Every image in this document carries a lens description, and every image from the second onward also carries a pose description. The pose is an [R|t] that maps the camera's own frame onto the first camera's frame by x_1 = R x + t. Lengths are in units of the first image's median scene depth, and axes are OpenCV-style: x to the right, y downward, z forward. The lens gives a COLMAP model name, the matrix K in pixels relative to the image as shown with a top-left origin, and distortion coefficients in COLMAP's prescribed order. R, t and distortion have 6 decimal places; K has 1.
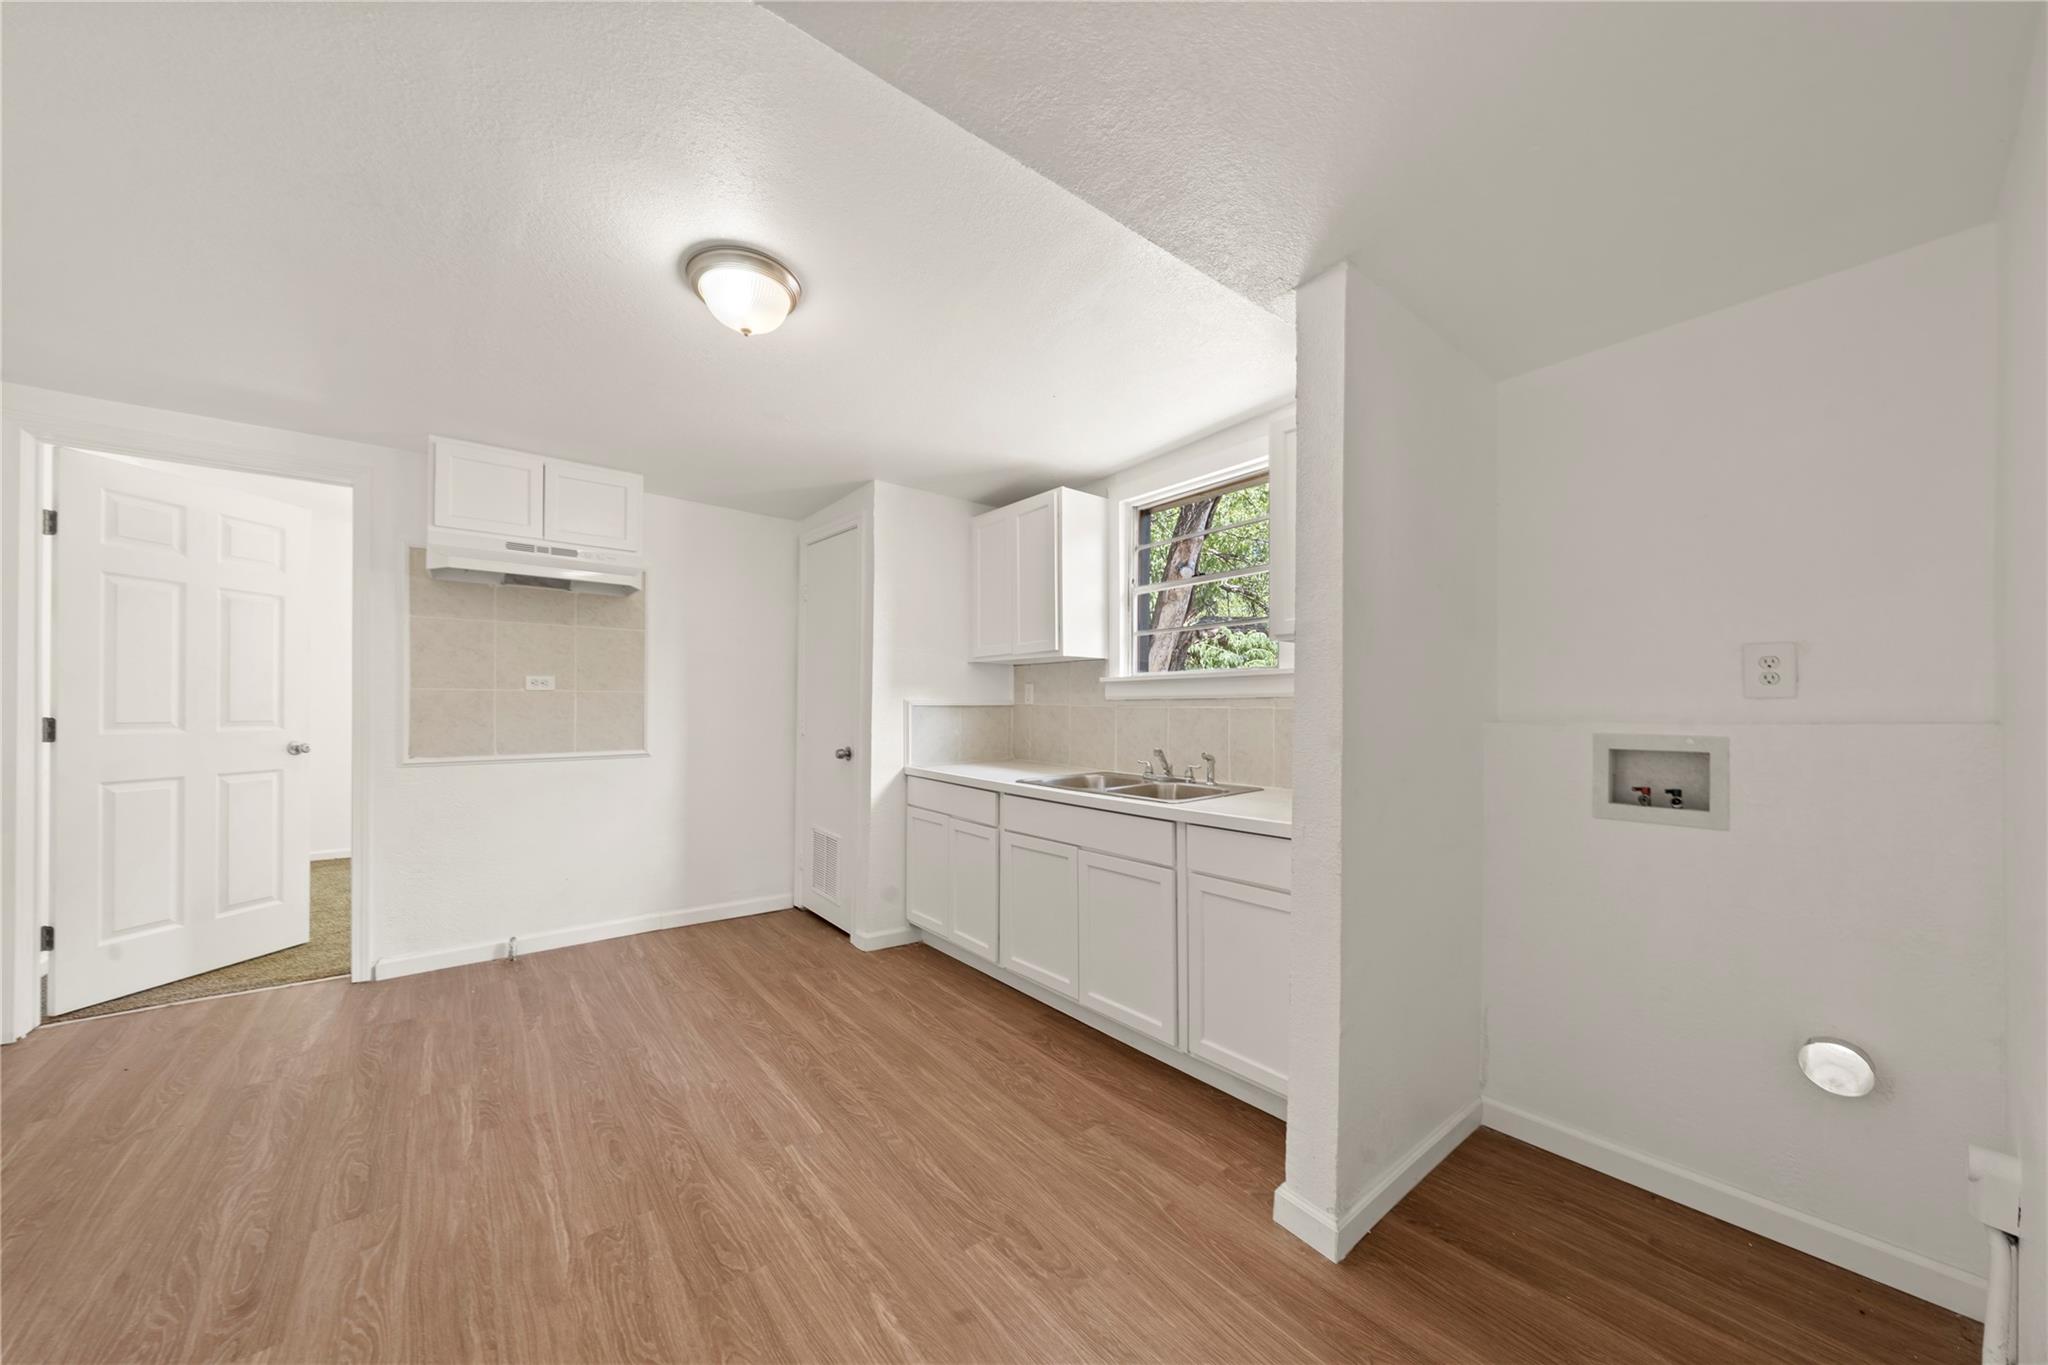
lens RADIAL K [[704.8, 0, 1023.8], [0, 704.8, 707.4], [0, 0, 1]] dist [0.001482, 0.000244]
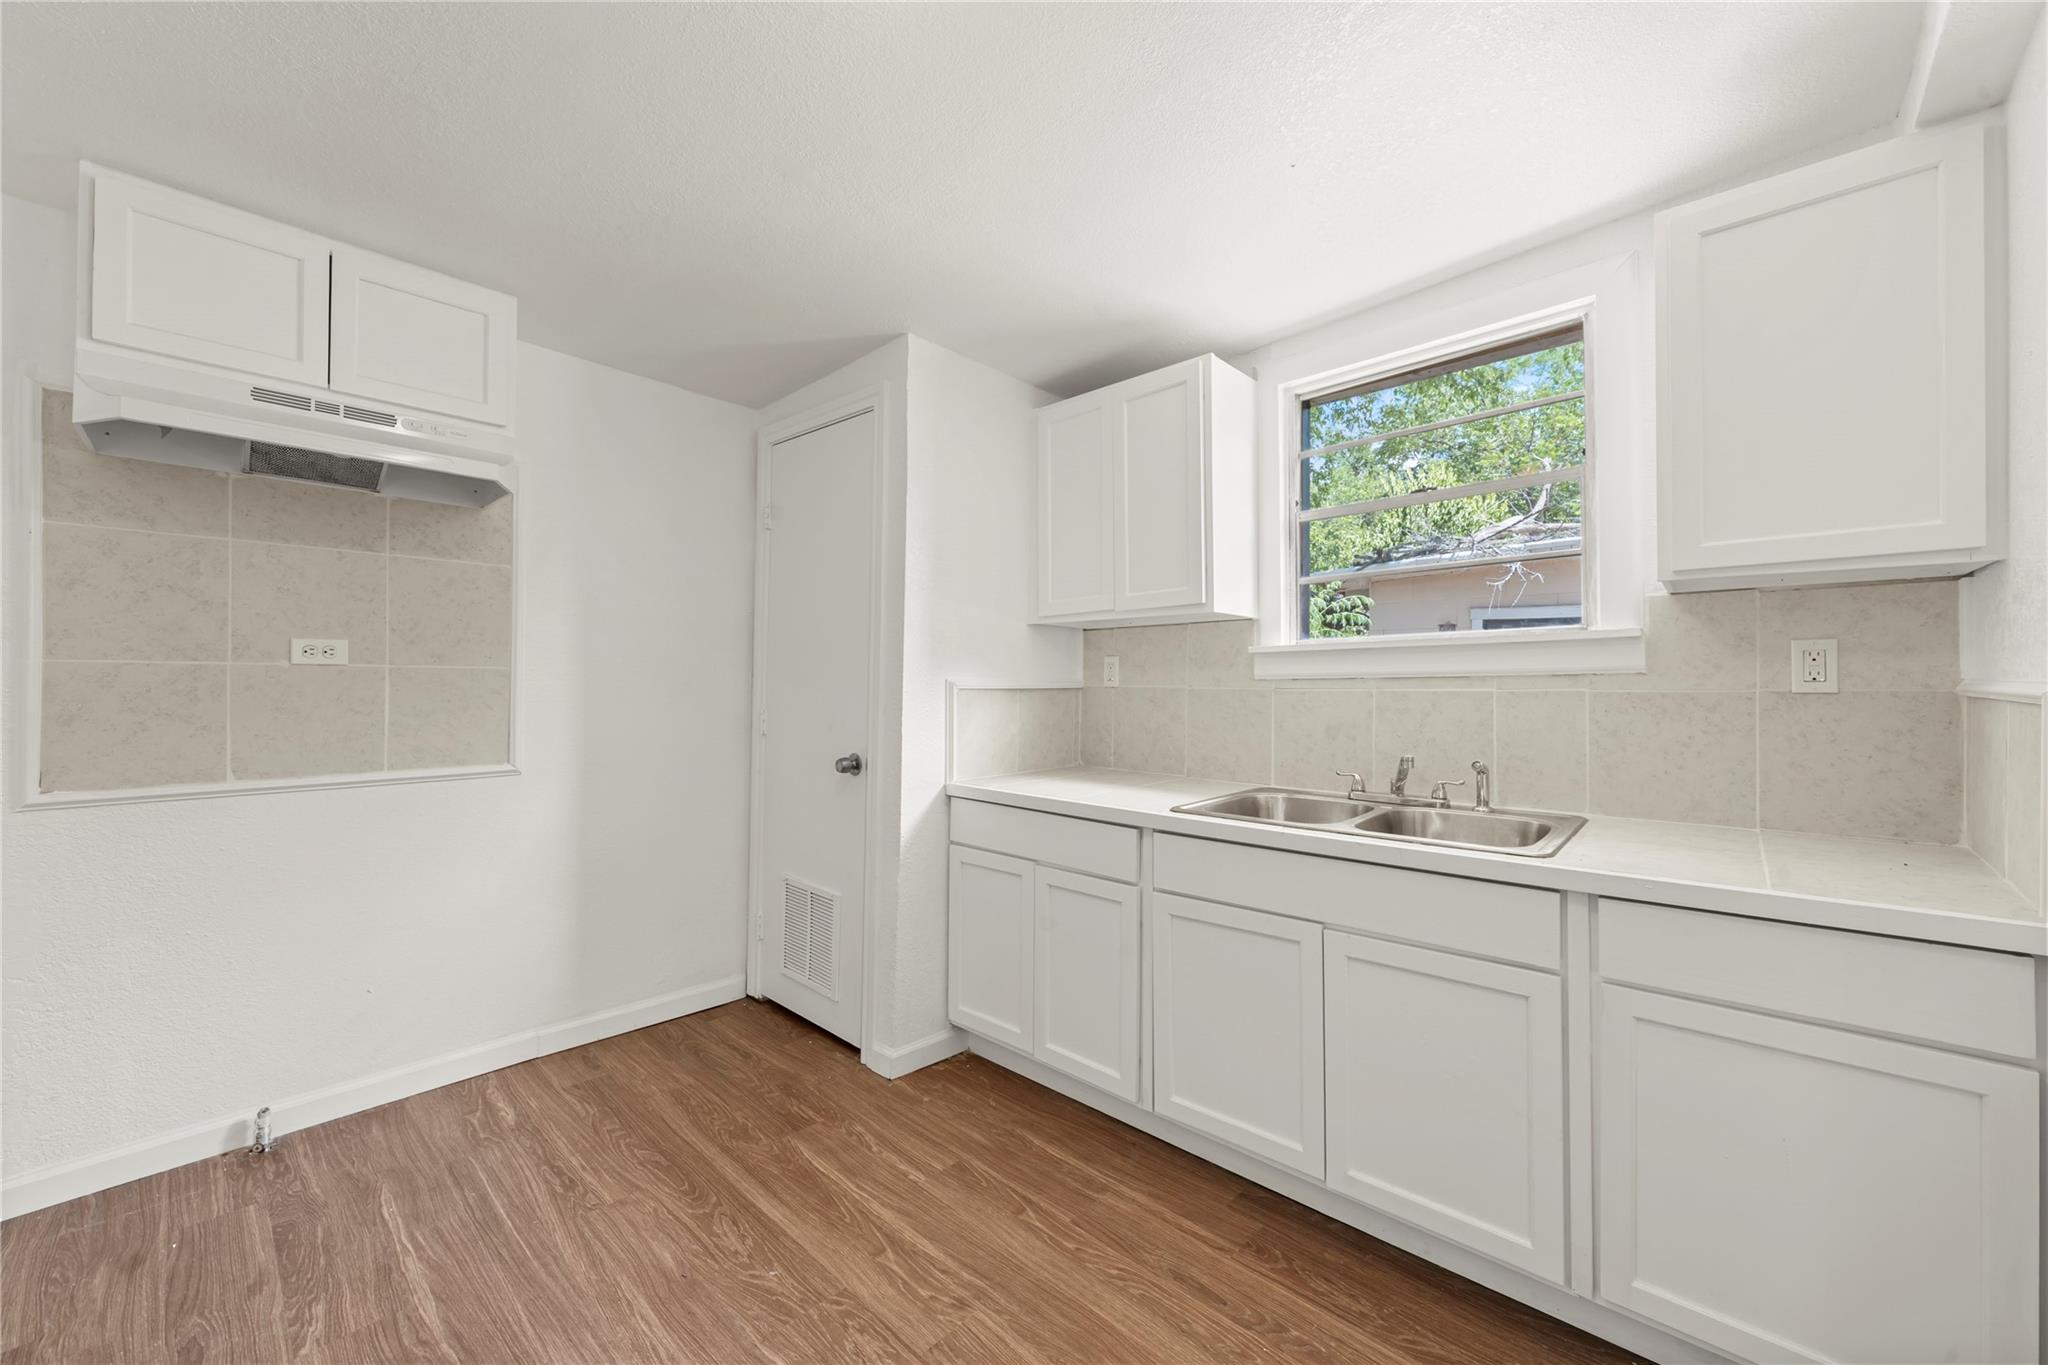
lens RADIAL K [[784.6, 0, 1024.0], [0, 784.6, 682.5], [0, 0, 1]] dist [-0.001337, 0.001718]
pose [[0.990615, -0.002506, 0.136659, -0.218873], [0.003705, 0.999957, -0.008523, -0.002249], [-0.136631, 0.008949, 0.990582, 0.308828]]
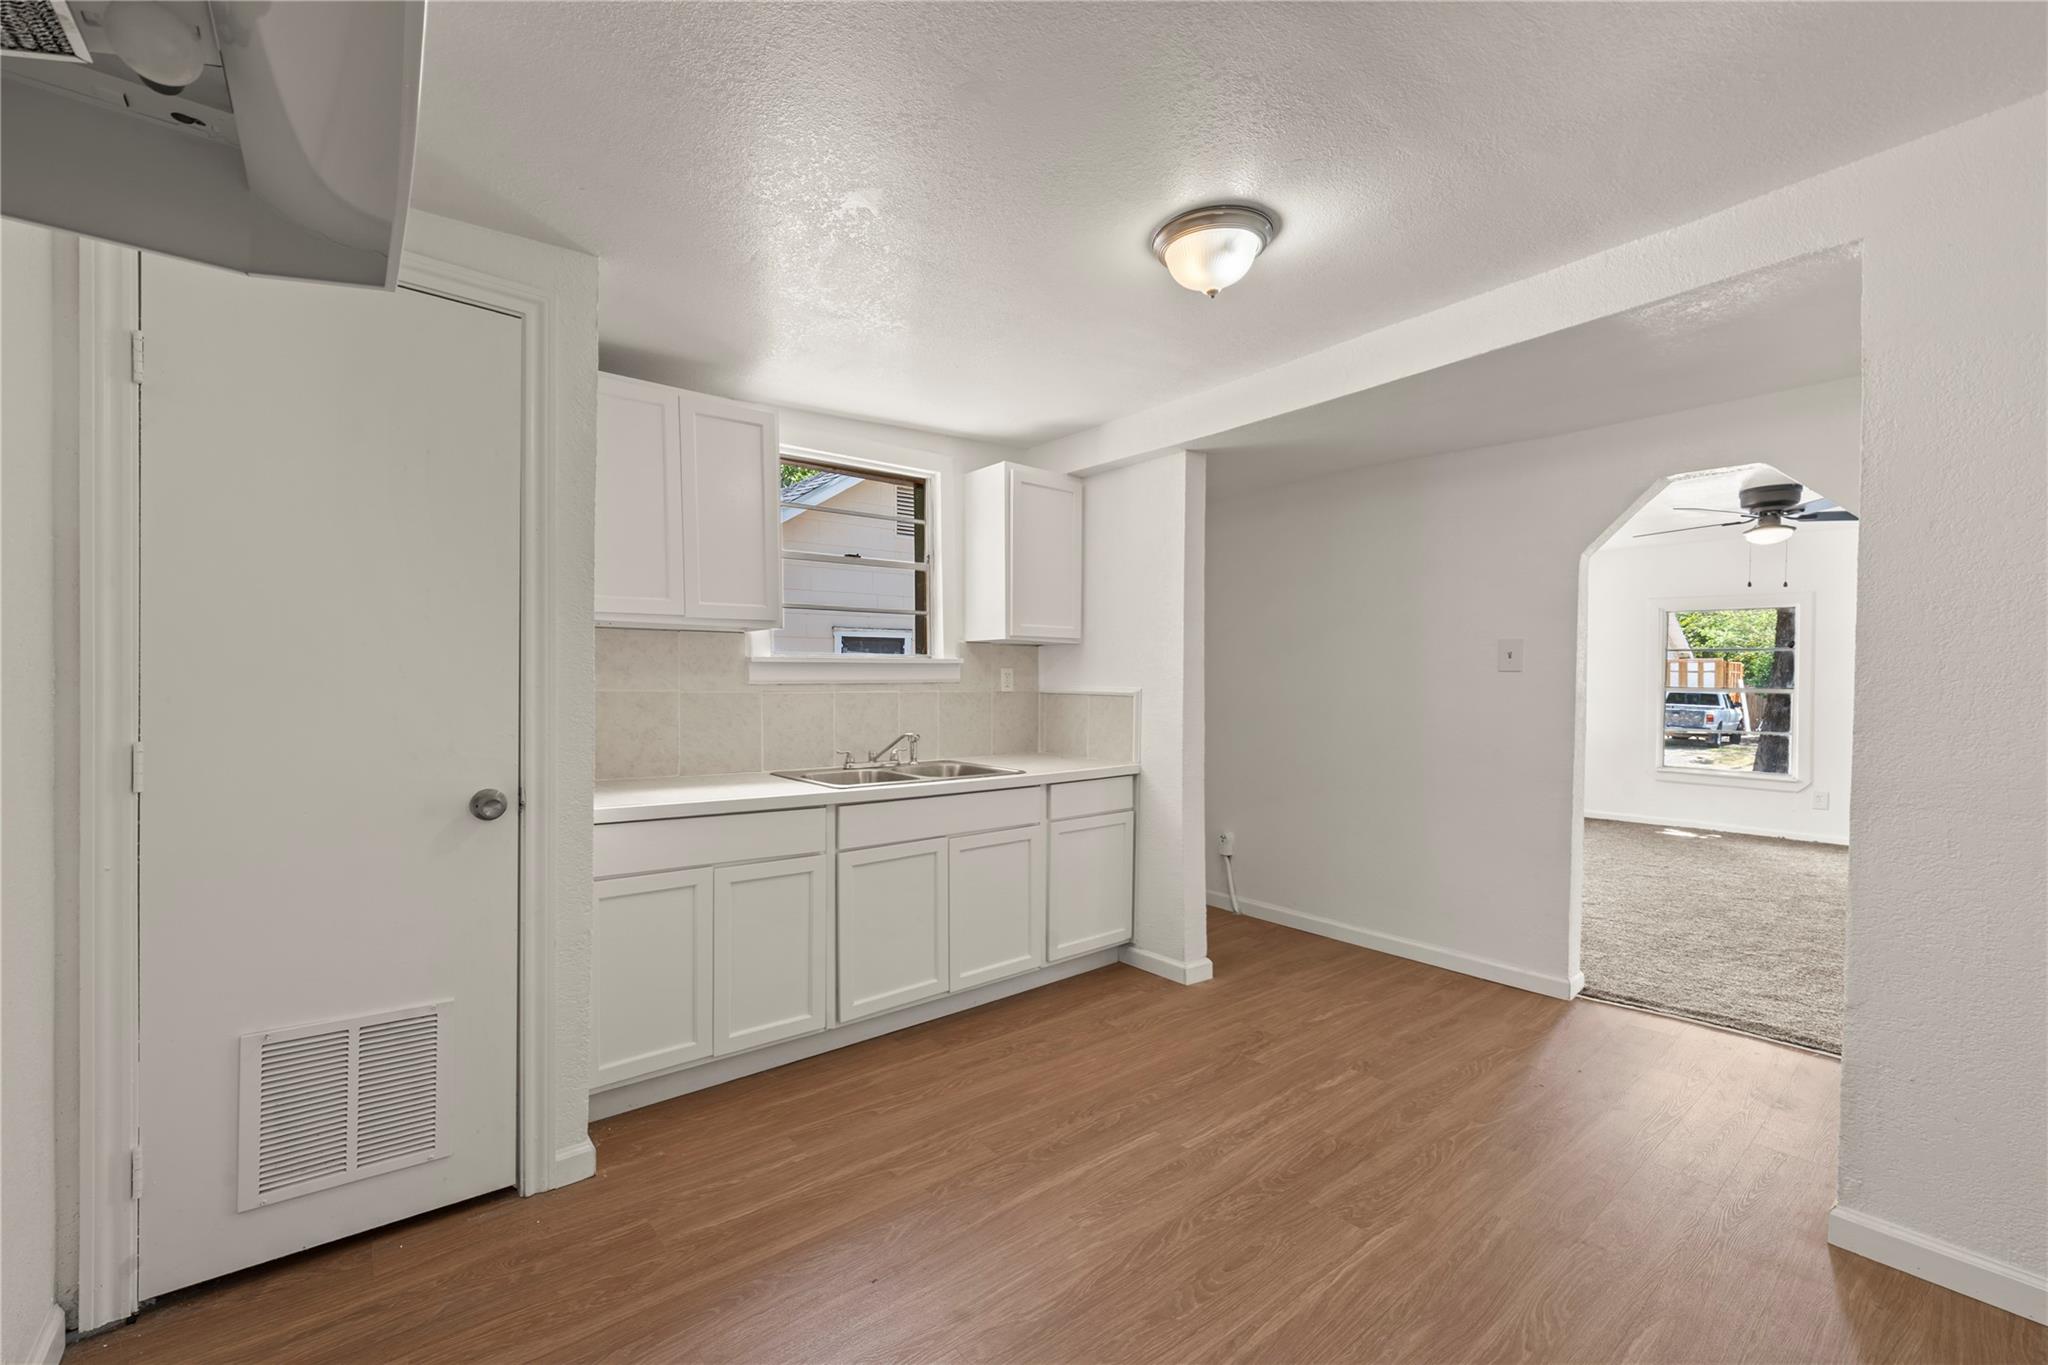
lens RADIAL K [[832.9, 0, 1025.8], [0, 832.9, 719.8], [0, 0, 1]] dist [-0.000824, -0.000099]
pose [[-0.001440, -0.046680, 0.998909, -0.885199], [0.003140, 0.998905, 0.046684, -0.014491], [-0.999994, 0.003203, -0.001292, 0.739653]]
